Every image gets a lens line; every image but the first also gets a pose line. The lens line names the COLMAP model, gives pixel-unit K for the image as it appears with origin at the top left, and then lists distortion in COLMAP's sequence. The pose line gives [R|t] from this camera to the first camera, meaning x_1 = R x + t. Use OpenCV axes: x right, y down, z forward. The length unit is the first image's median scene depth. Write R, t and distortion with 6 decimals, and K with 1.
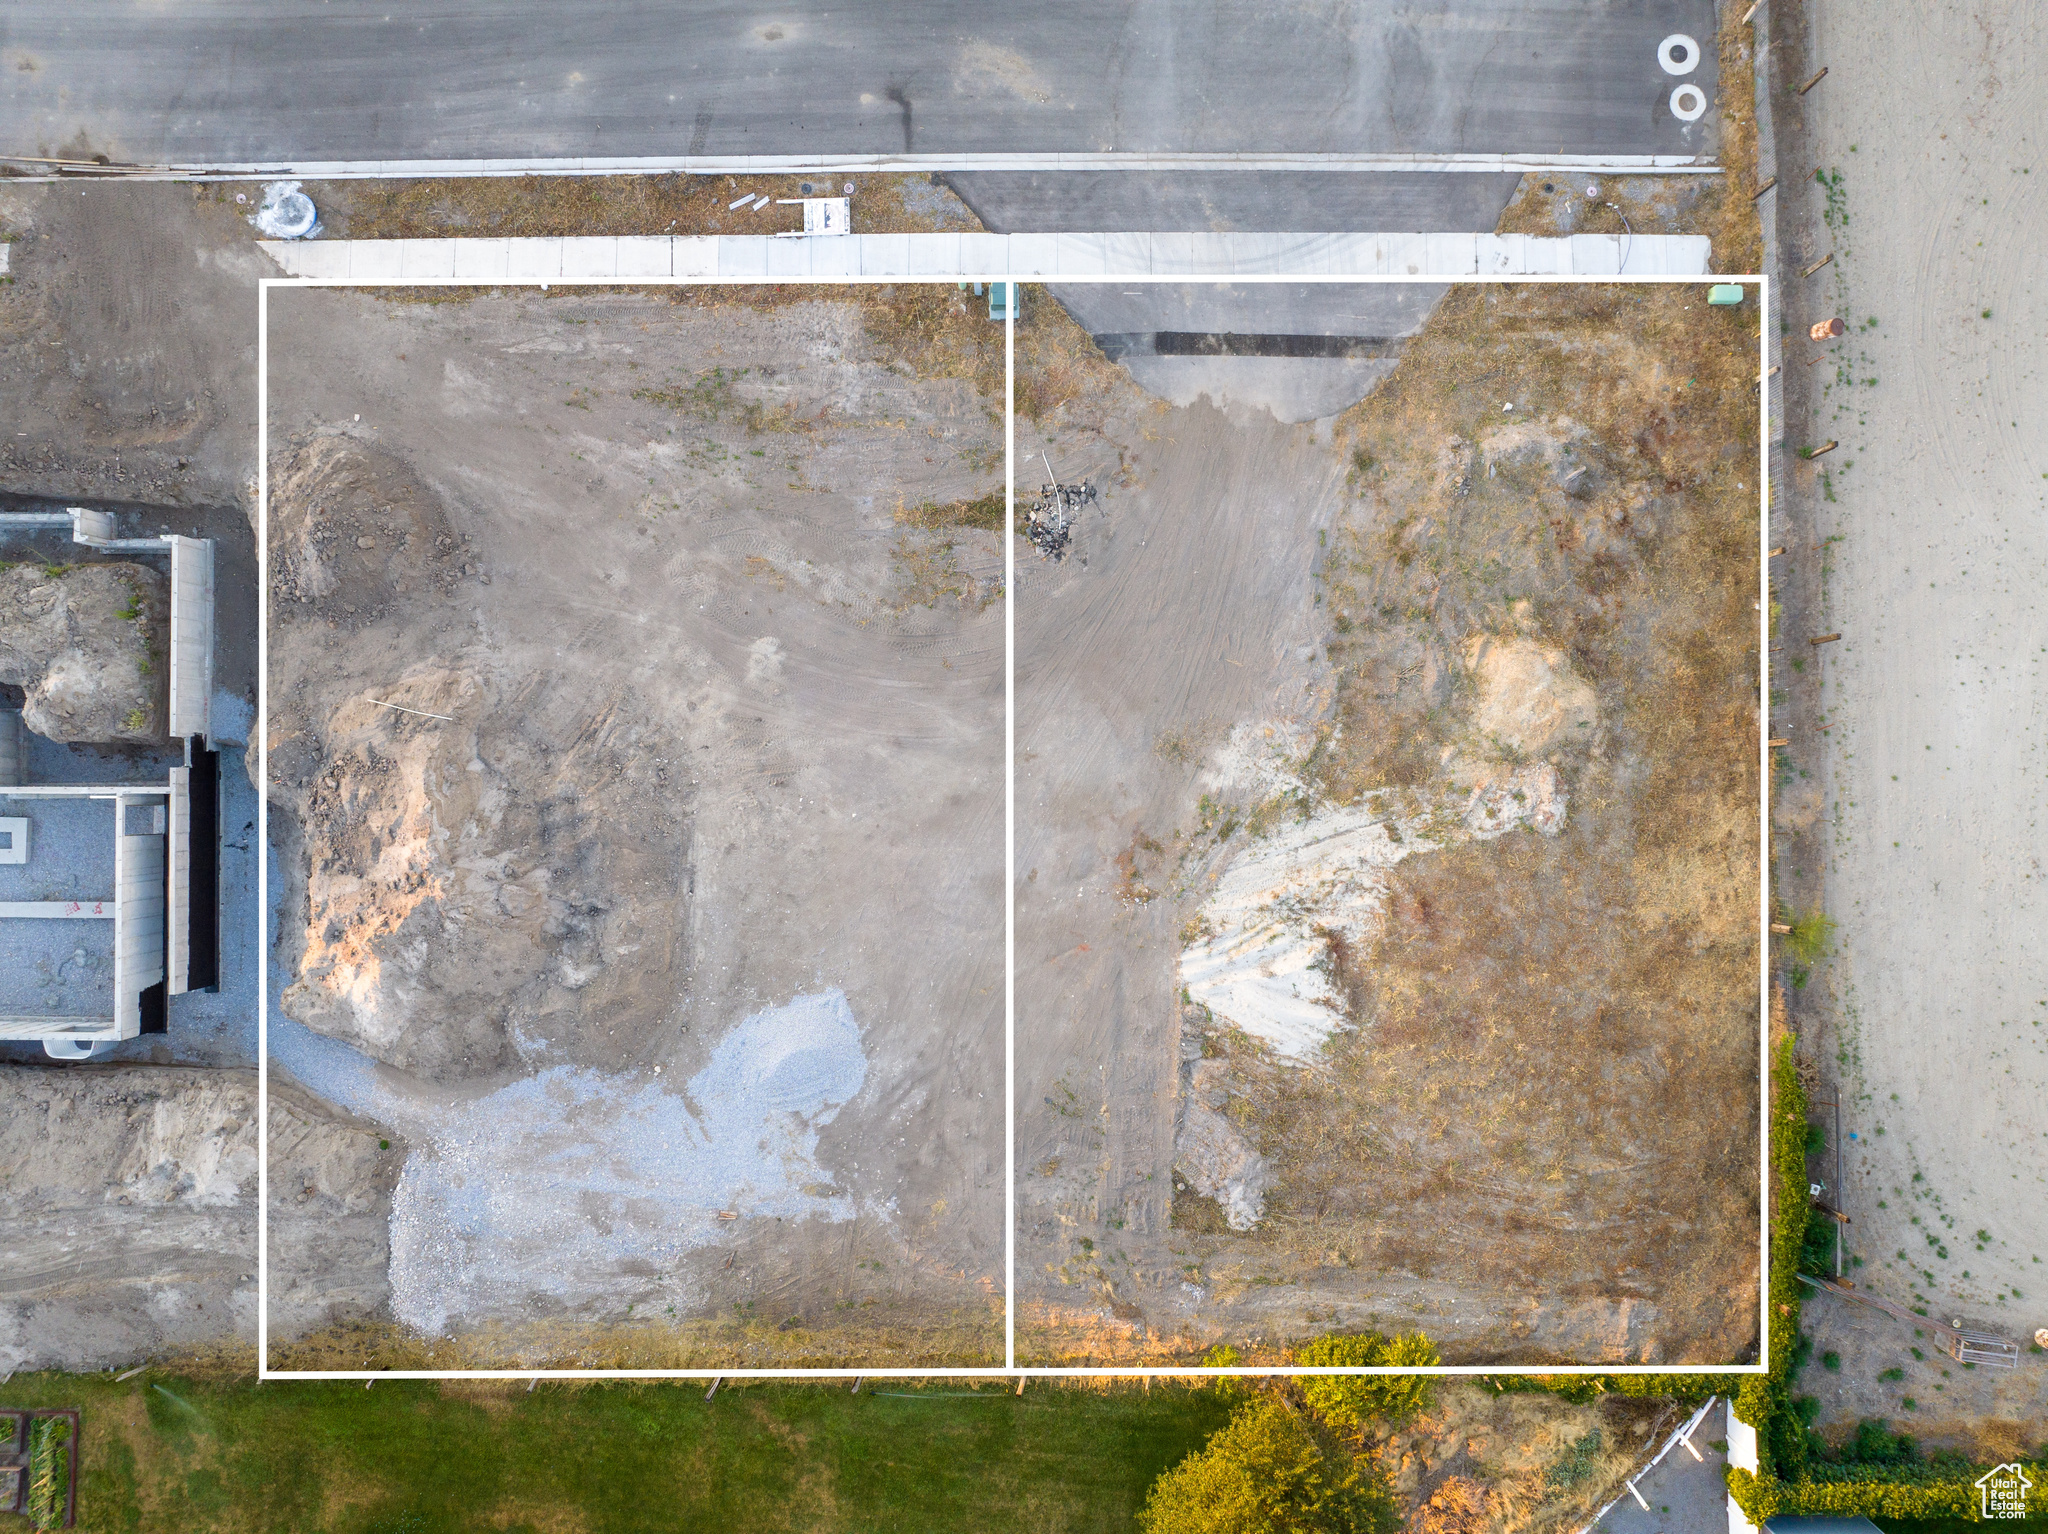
lens RADIAL K [[1421.9, 0, 1021.2], [0, 1421.9, 762.9], [0, 0, 1]] dist [-0.035663, 0.003893]
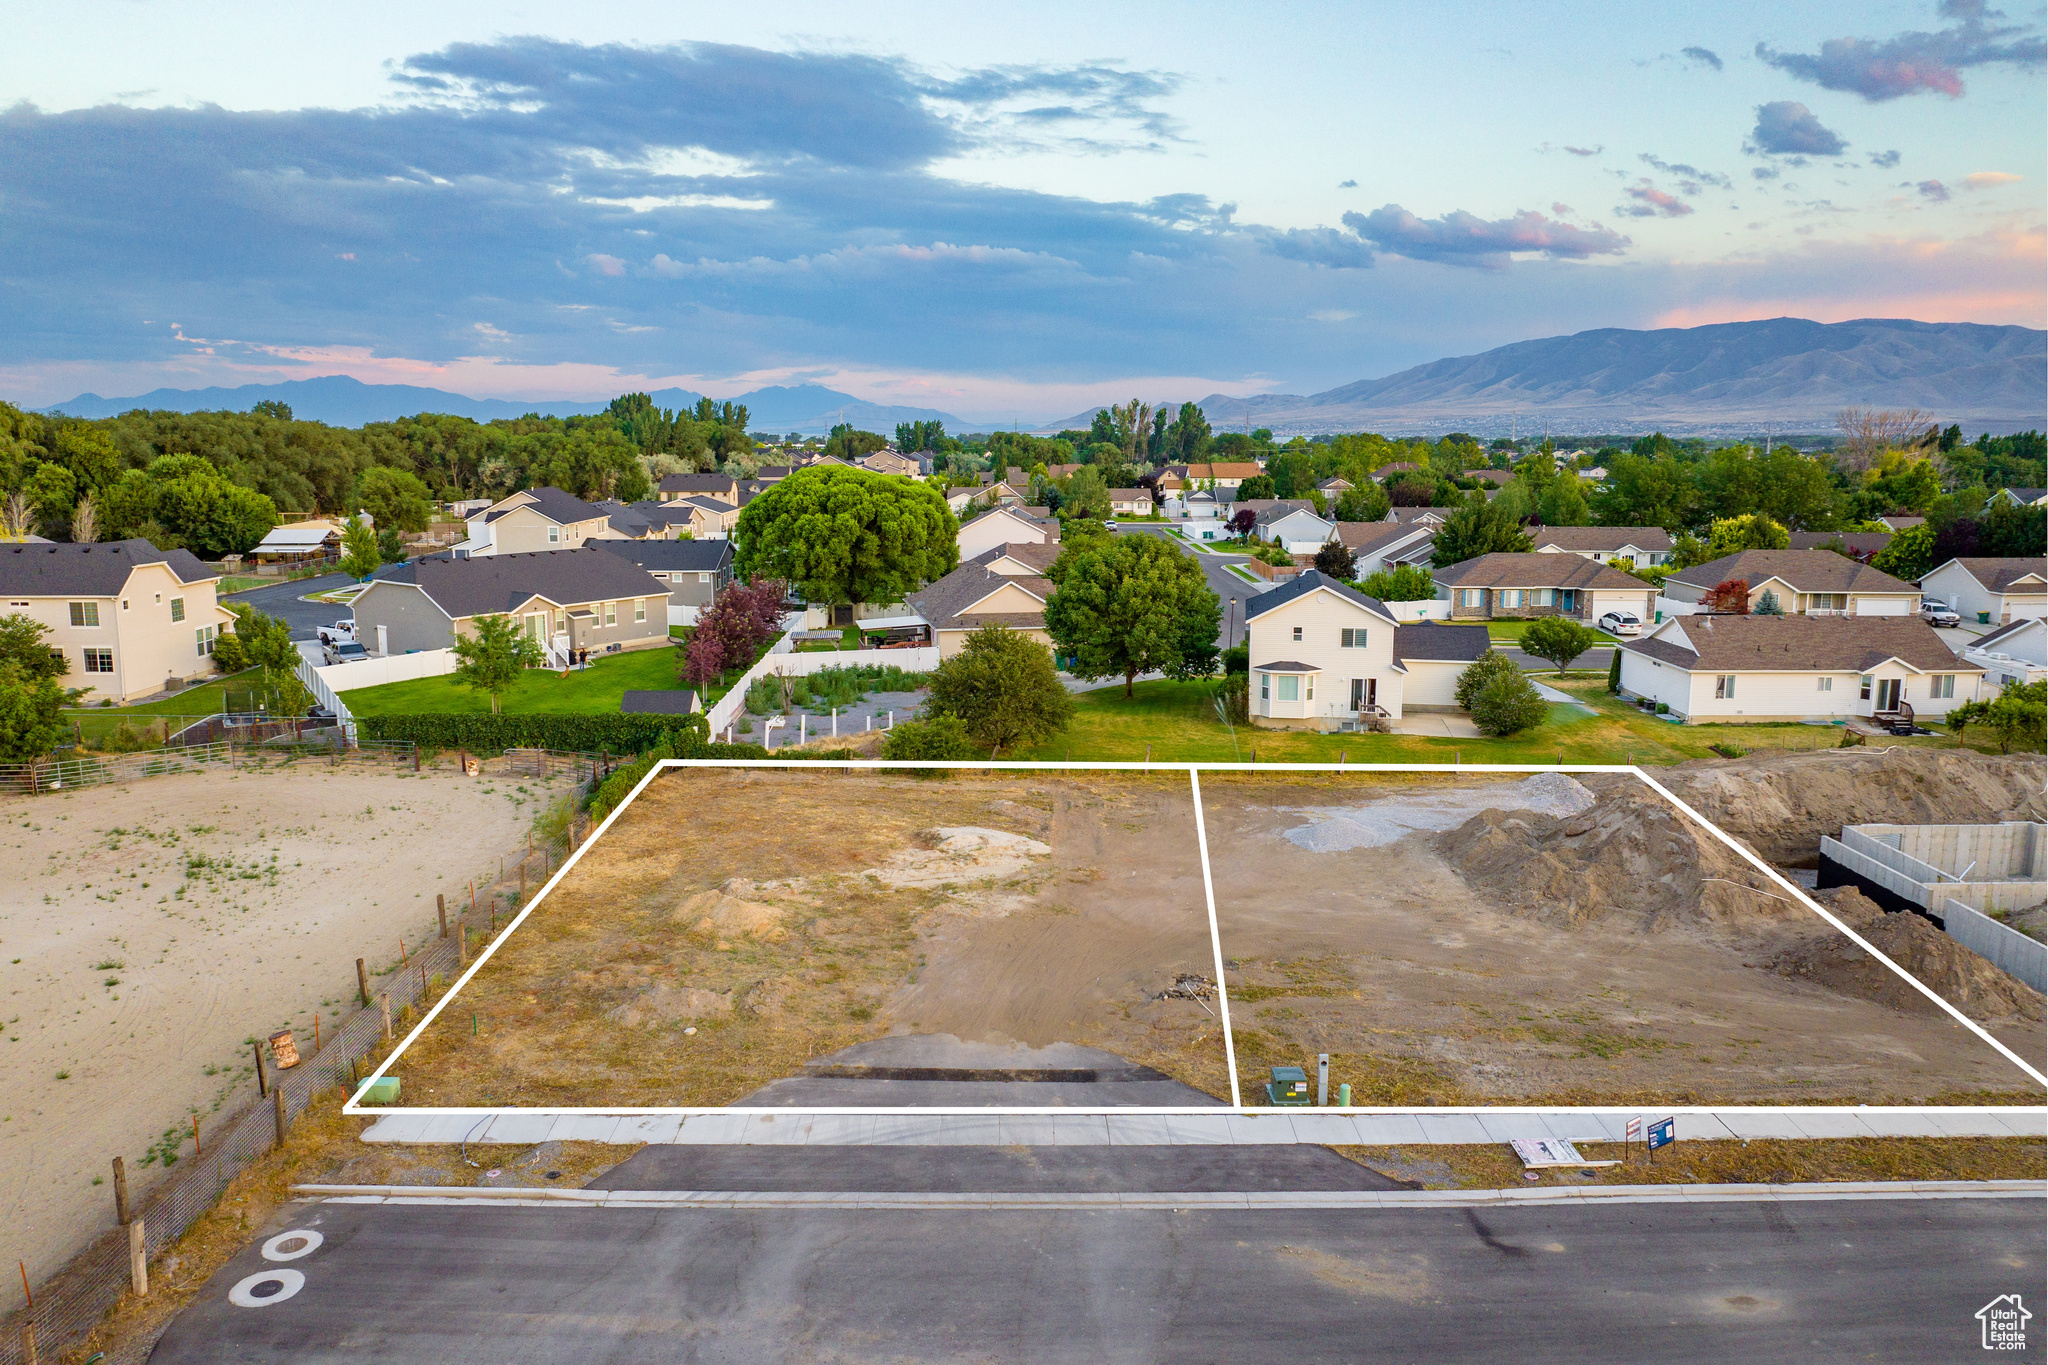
lens RADIAL K [[1440.1, 0, 1034.1], [0, 1440.1, 641.7], [0, 0, 1]] dist [-0.039185, 0.006439]
pose [[-0.999915, -0.002798, -0.012703, 0.142312], [-0.012228, -0.130696, 0.991347, -1.093335], [-0.004434, 0.991419, 0.130651, 0.638681]]
